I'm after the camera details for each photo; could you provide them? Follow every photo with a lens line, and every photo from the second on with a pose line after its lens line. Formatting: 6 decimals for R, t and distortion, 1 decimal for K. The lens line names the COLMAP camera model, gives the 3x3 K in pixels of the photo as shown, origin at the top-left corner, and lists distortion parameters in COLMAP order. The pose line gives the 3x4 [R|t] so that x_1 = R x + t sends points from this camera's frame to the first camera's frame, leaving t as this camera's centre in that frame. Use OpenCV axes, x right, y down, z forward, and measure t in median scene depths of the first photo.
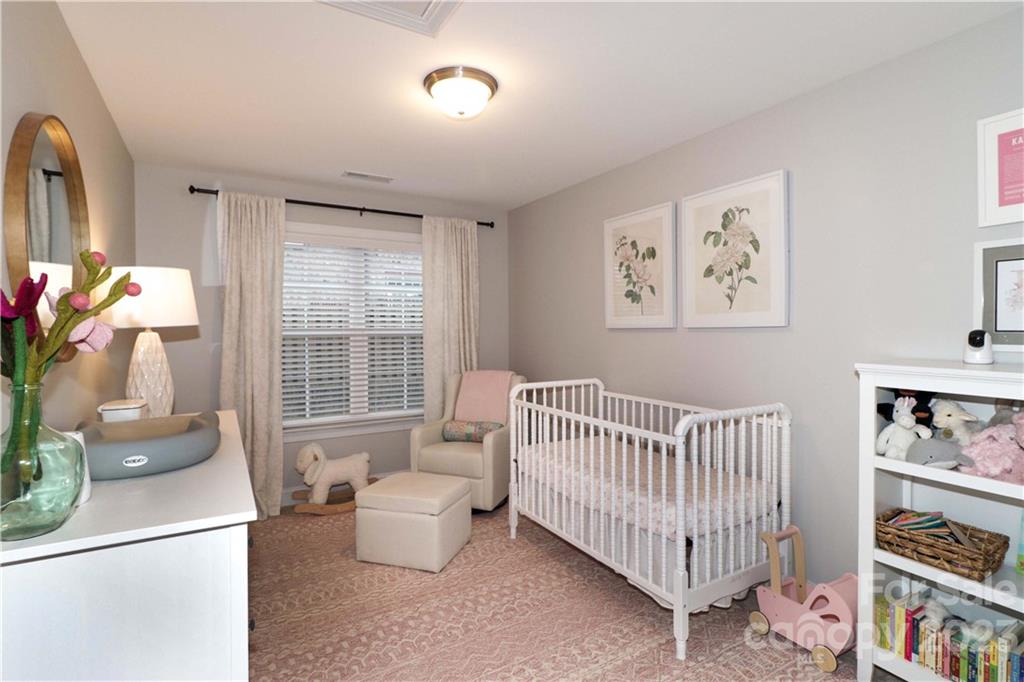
lens RADIAL K [[487.5, 0, 509.4], [0, 487.5, 331.4], [0, 0, 1]] dist [0.000900, 0.000097]
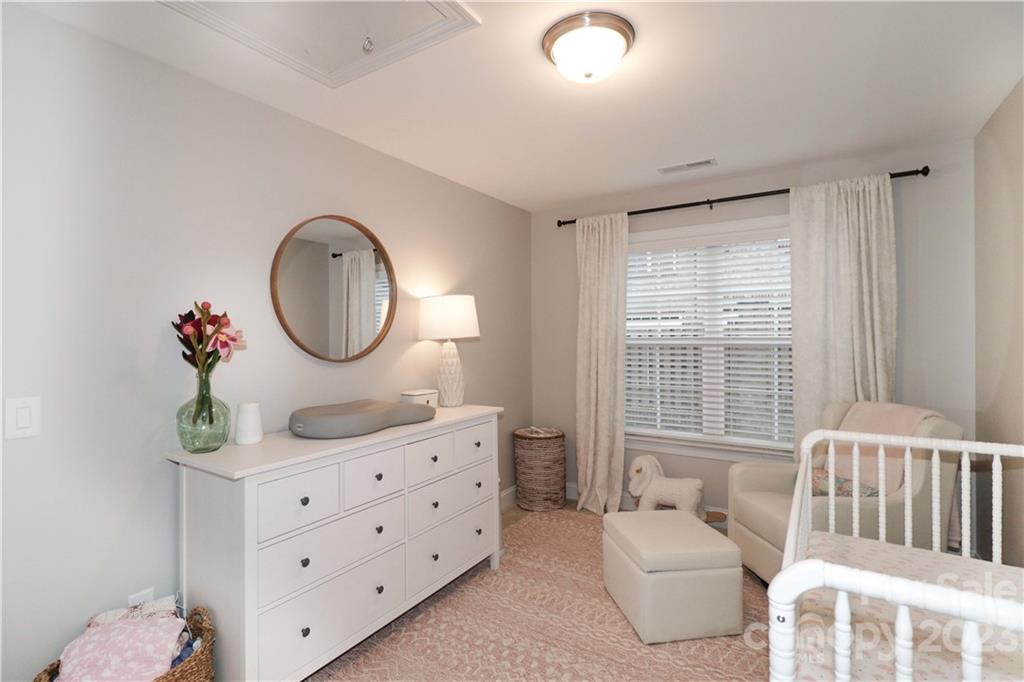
lens RADIAL K [[479.9, 0, 515.4], [0, 479.9, 333.7], [0, 0, 1]] dist [-0.002406, -0.000570]
pose [[0.462349, -0.002821, -0.886693, 0.328055], [-0.001127, 0.999992, -0.003769, -0.010468], [0.886697, 0.002742, 0.462342, 0.317509]]
